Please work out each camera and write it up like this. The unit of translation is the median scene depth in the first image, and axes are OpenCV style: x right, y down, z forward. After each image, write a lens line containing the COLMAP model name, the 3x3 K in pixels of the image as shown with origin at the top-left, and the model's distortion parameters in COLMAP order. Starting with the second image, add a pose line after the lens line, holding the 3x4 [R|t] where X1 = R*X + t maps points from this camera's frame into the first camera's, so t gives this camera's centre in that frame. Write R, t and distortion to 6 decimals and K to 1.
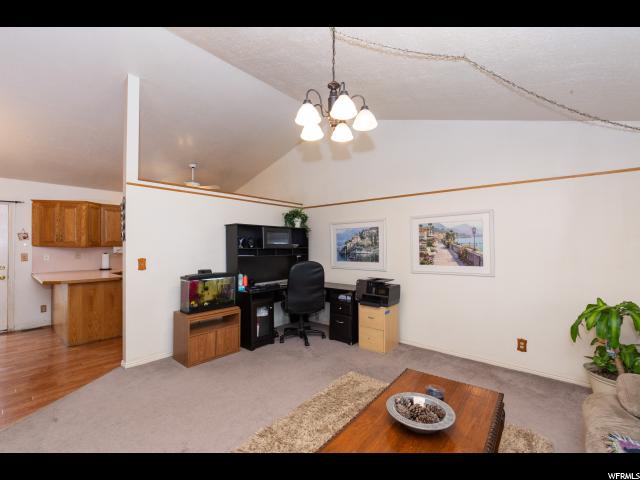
lens RADIAL K [[299.6, 0, 320.0], [0, 299.6, 245.3], [0, 0, 1]] dist [0.000619, 0.000325]
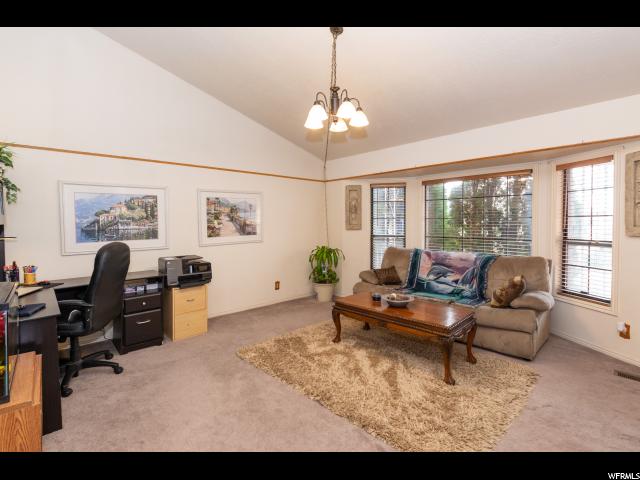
lens RADIAL K [[298.9, 0, 319.8], [0, 298.9, 236.8], [0, 0, 1]] dist [0.003492, 0.000293]
pose [[0.109169, -0.052350, 0.992644, -0.634646], [0.005257, 0.998629, 0.052087, 0.011761], [-0.994009, -0.000468, 0.109294, 0.514415]]
